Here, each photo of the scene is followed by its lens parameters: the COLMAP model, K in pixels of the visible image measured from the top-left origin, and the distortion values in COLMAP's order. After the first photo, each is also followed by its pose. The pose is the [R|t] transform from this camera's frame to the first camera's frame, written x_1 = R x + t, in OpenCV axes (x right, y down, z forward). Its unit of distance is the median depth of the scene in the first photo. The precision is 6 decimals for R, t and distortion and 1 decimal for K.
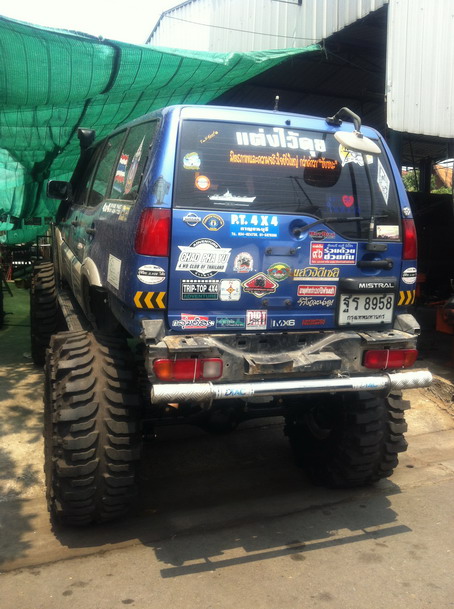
lens RADIAL K [[562.0, 0, 249.7], [0, 562.0, 309.2], [0, 0, 1]] dist [-0.009716, 0.000000]
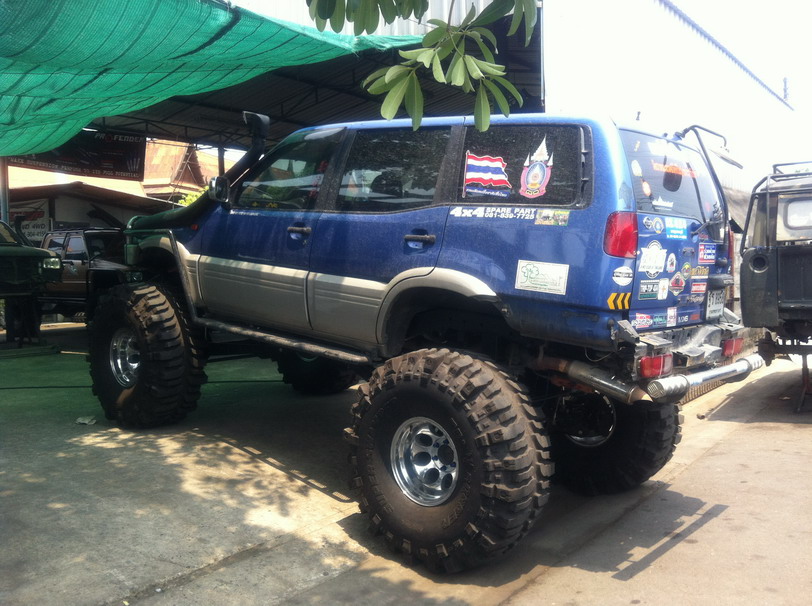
lens RADIAL K [[749.3, 0, 397.0], [0, 749.3, 307.1], [0, 0, 1]] dist [-0.009716, 0.000000]
pose [[0.883043, -0.052310, 0.466368, -1.058340], [0.078111, 0.996289, -0.036151, 0.010932], [-0.462747, 0.068351, 0.883852, -0.018419]]
